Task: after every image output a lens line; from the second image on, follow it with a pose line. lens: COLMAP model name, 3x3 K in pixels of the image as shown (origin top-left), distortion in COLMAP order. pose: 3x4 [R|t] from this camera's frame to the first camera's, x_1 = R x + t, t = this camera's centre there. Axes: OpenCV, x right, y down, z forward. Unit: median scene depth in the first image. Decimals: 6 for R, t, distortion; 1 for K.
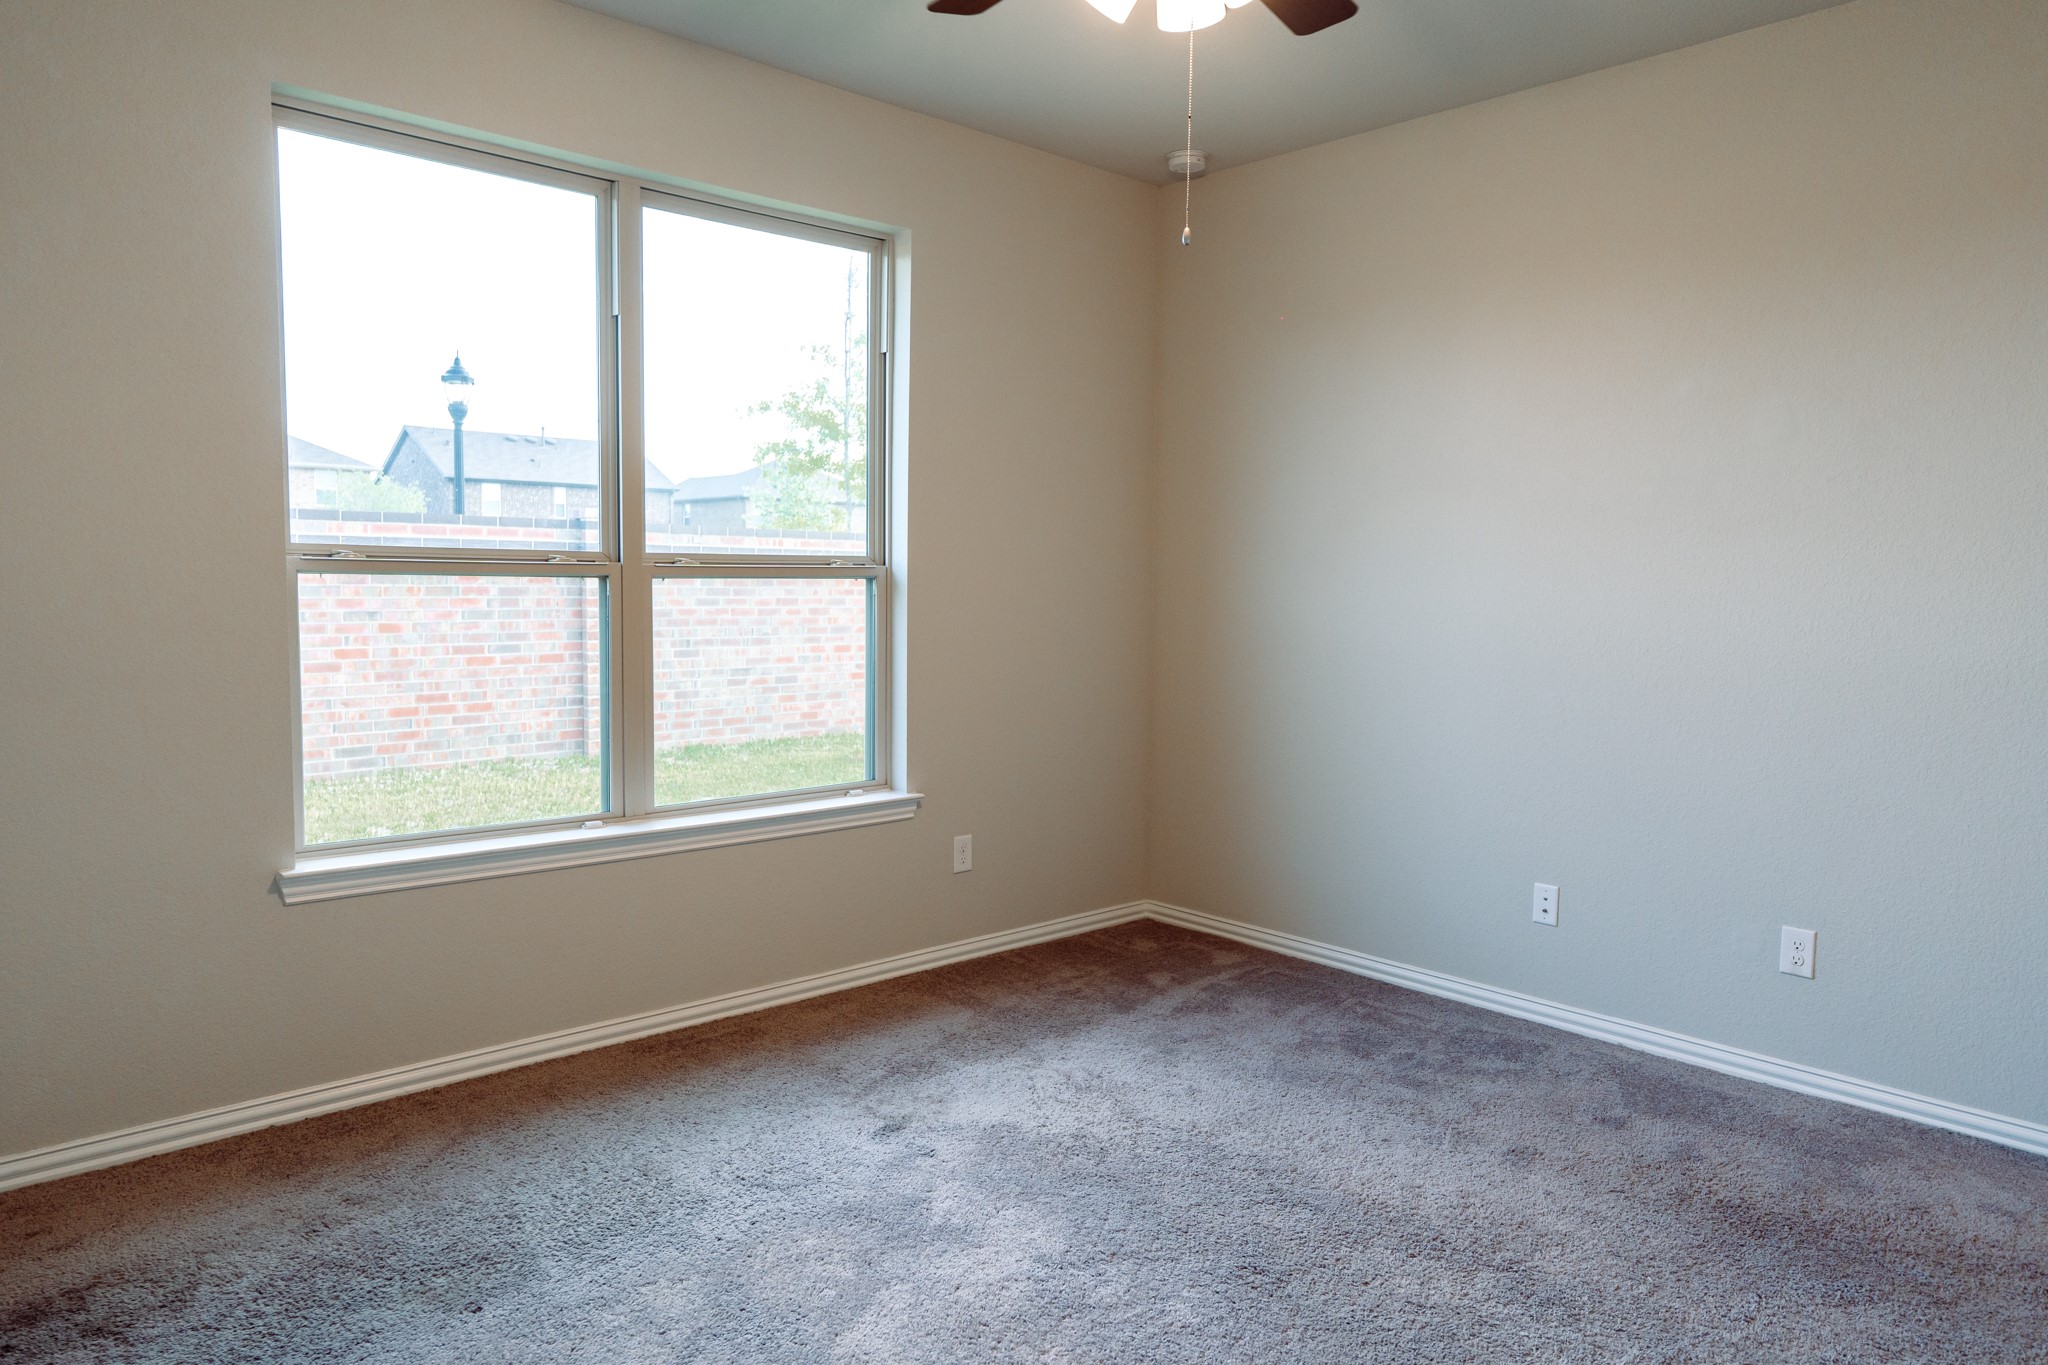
lens RADIAL K [[1357.4, 0, 1033.3], [0, 1357.4, 683.5], [0, 0, 1]] dist [-0.000953, 0.002465]
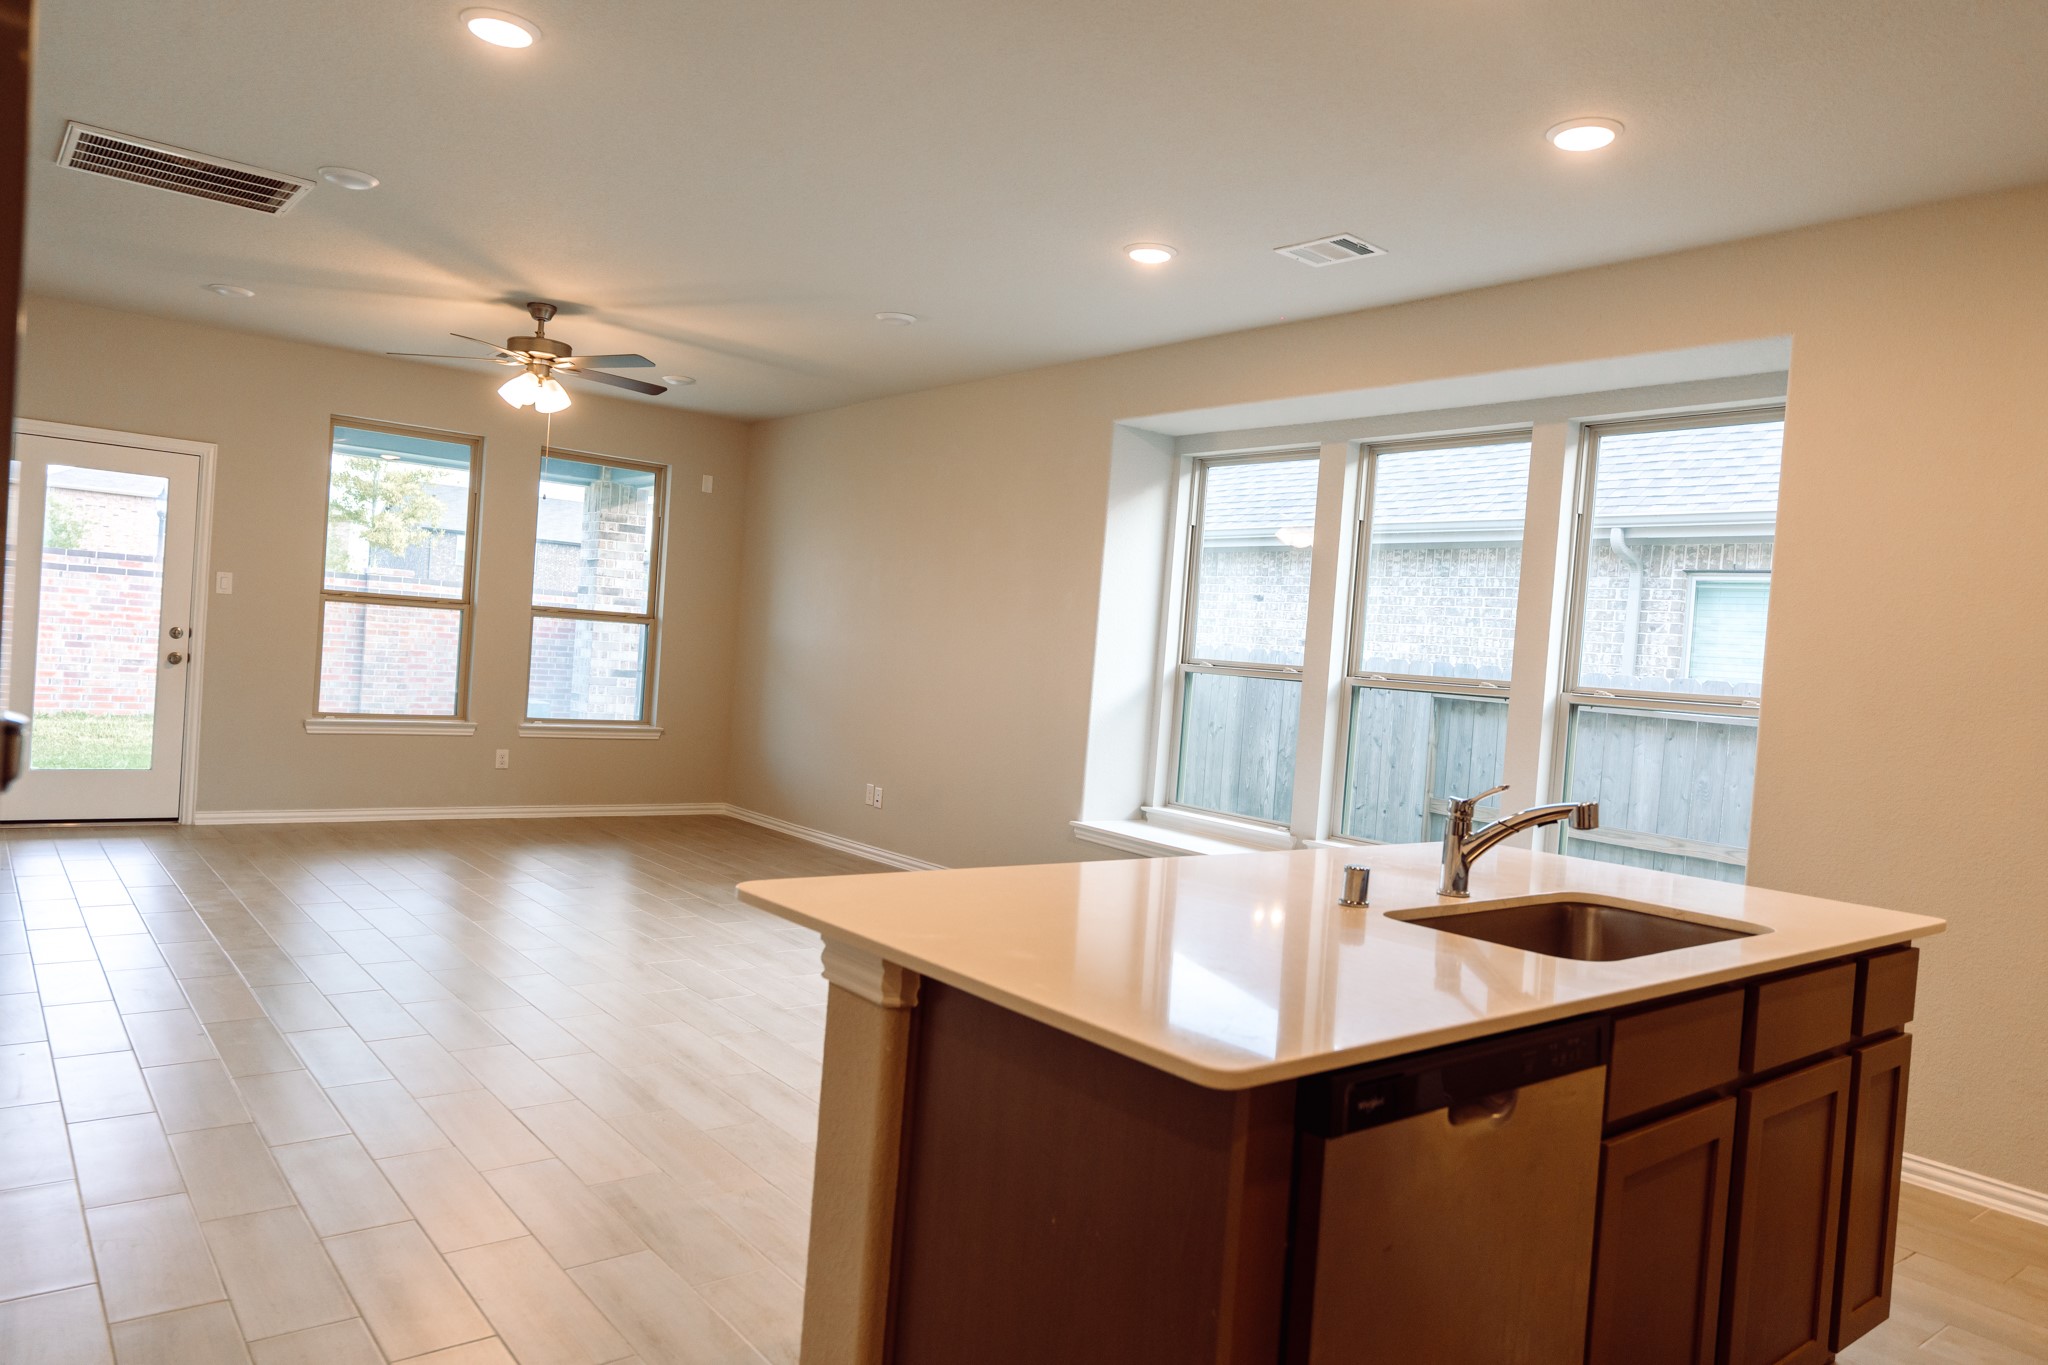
lens RADIAL K [[1357.4, 0, 1028.7], [0, 1357.4, 686.0], [0, 0, 1]] dist [-0.000953, 0.002465]
pose [[0.995346, 0.056459, -0.078097, 0.915513], [-0.060890, 0.996596, -0.055578, 0.042268], [0.074693, 0.060074, 0.995395, -0.315009]]
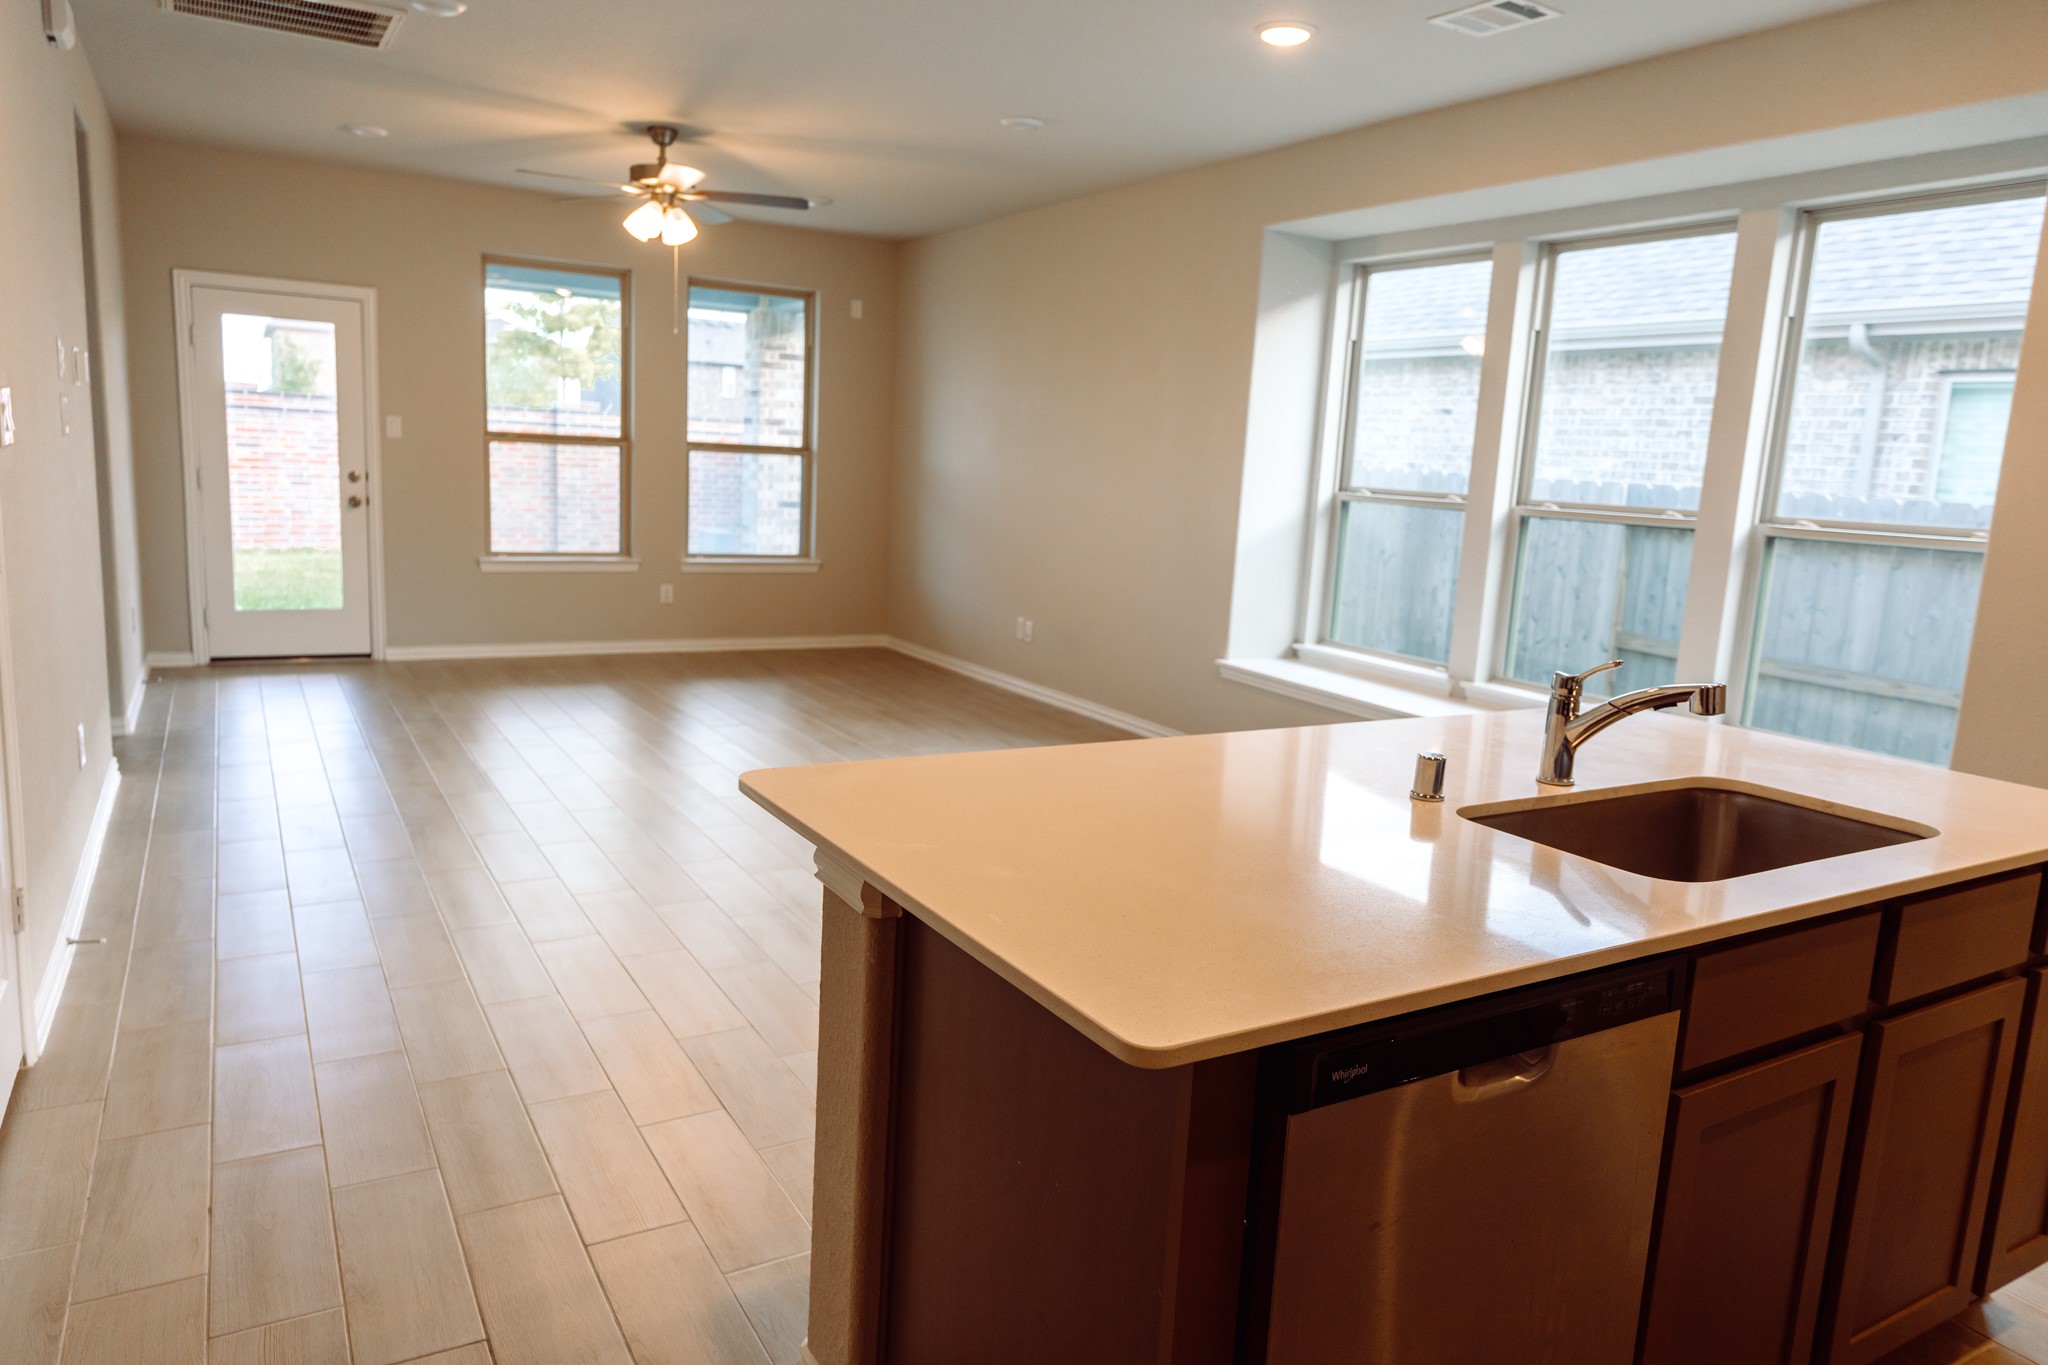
lens RADIAL K [[1357.4, 0, 1031.4], [0, 1357.4, 689.8], [0, 0, 1]] dist [-0.000953, 0.002465]
pose [[0.974909, 0.070770, -0.211056, 0.941715], [-0.052840, 0.994591, 0.089421, 0.030144], [0.216243, -0.076025, 0.973375, -0.287185]]
